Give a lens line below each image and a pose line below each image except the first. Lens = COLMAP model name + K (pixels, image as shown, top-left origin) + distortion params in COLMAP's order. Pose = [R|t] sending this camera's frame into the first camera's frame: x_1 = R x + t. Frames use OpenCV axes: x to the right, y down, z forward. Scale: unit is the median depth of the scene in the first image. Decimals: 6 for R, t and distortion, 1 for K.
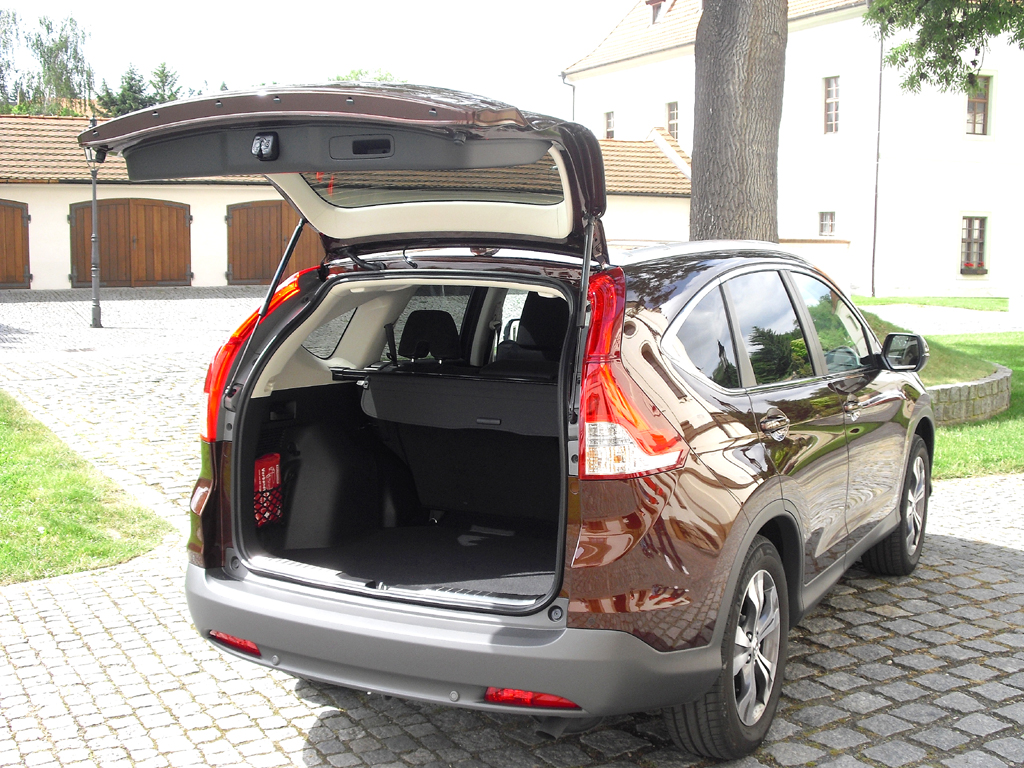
lens RADIAL K [[1252.8, 0, 517.4], [0, 1252.8, 381.4], [0, 0, 1]] dist [-0.092116, 0.000000]
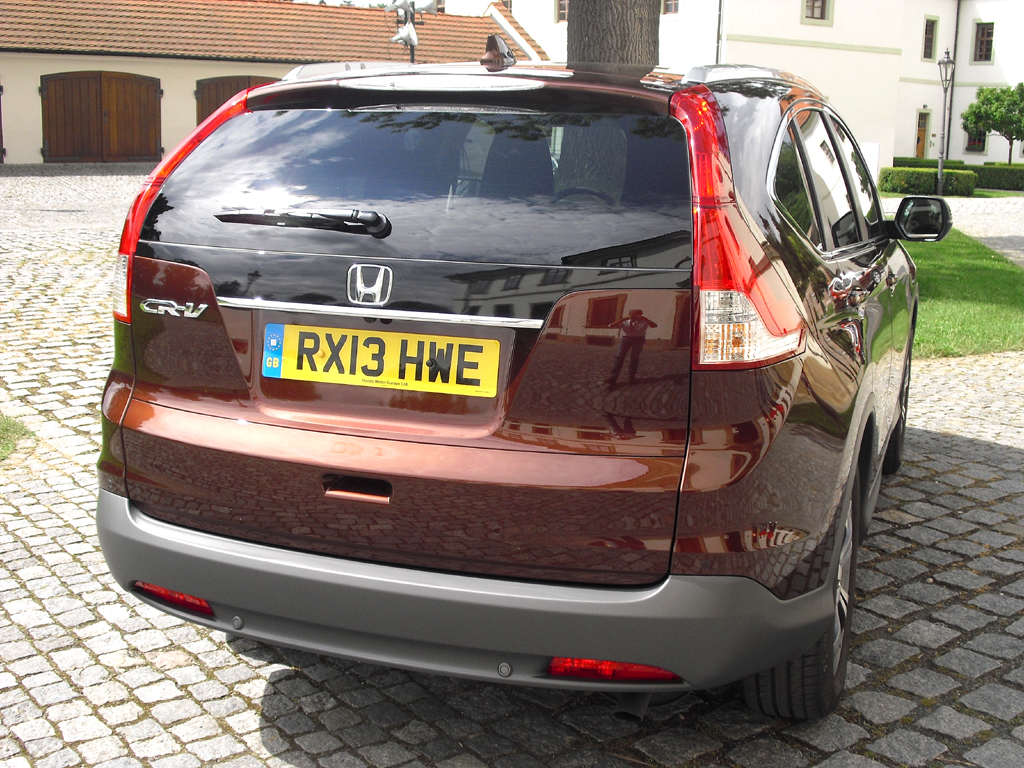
lens RADIAL K [[1252.8, 0, 507.3], [0, 1252.8, 389.8], [0, 0, 1]] dist [-0.092116, 0.000000]
pose [[0.990996, -0.011574, 0.133387, -0.113530], [-0.001457, 0.995266, 0.097180, 0.015031], [-0.133880, -0.096500, 0.986288, 0.233959]]
